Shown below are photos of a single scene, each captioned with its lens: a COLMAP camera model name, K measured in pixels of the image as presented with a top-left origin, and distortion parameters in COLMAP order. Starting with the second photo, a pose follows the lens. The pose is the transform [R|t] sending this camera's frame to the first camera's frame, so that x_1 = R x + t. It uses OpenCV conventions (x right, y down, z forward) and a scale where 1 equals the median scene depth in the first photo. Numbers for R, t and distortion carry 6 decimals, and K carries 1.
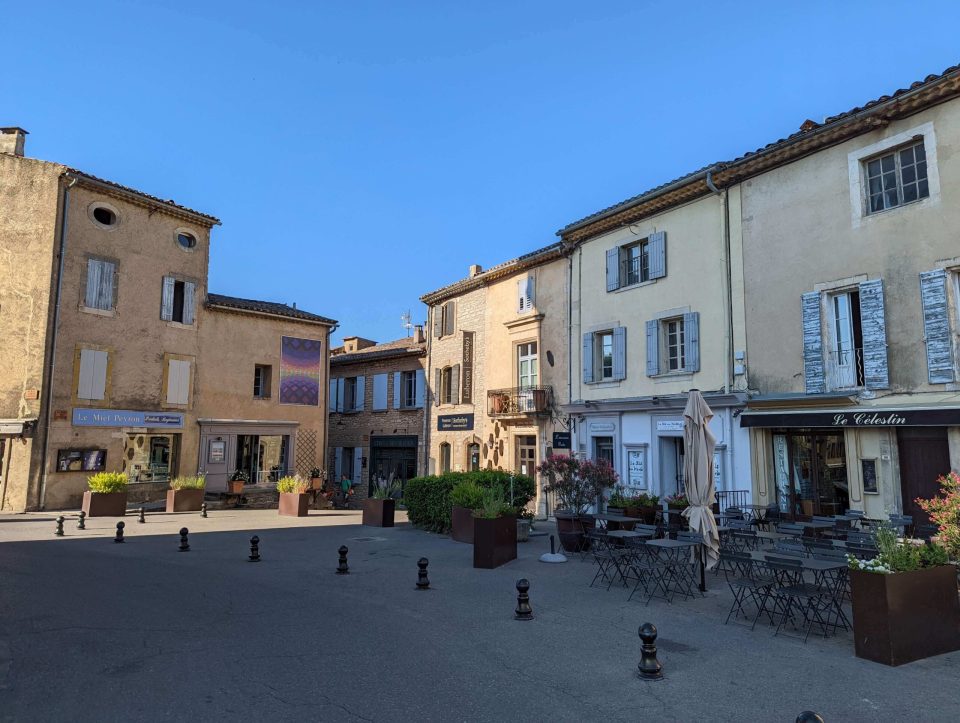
lens RADIAL K [[651.7, 0, 480.0], [0, 651.7, 361.5], [0, 0, 1]] dist [0.004957, 0.000037]
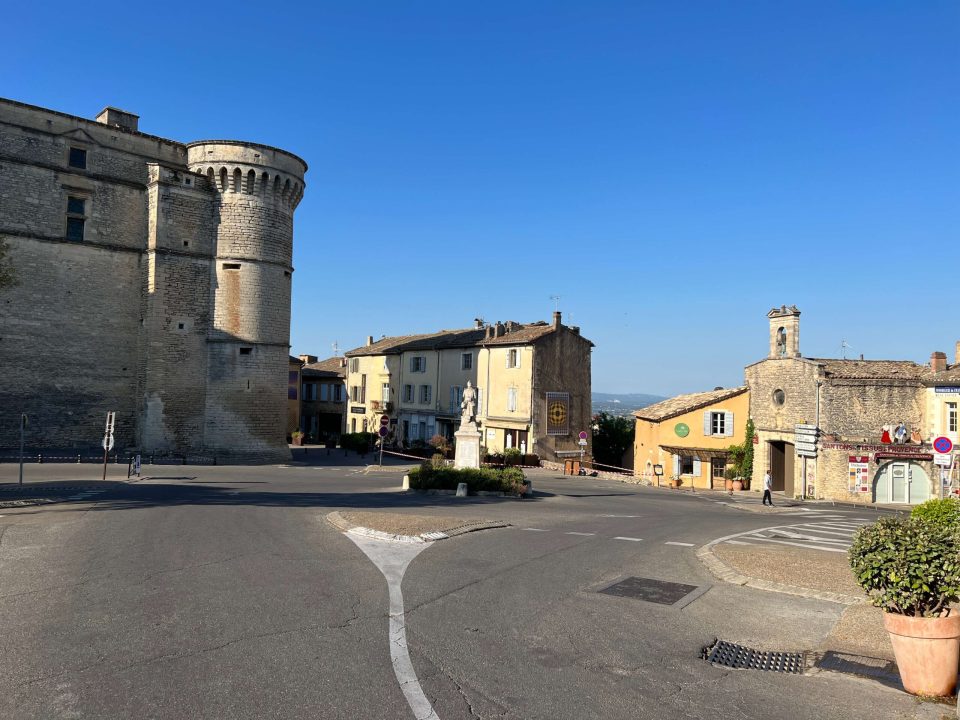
lens RADIAL K [[782.6, 0, 480.0], [0, 782.6, 360.0], [0, 0, 1]] dist [-0.002509, -0.000414]
pose [[0.995072, 0.022369, 0.096600, 0.136669], [-0.031322, 0.995249, 0.092188, -0.402723], [-0.094079, -0.094760, 0.991045, -2.048313]]
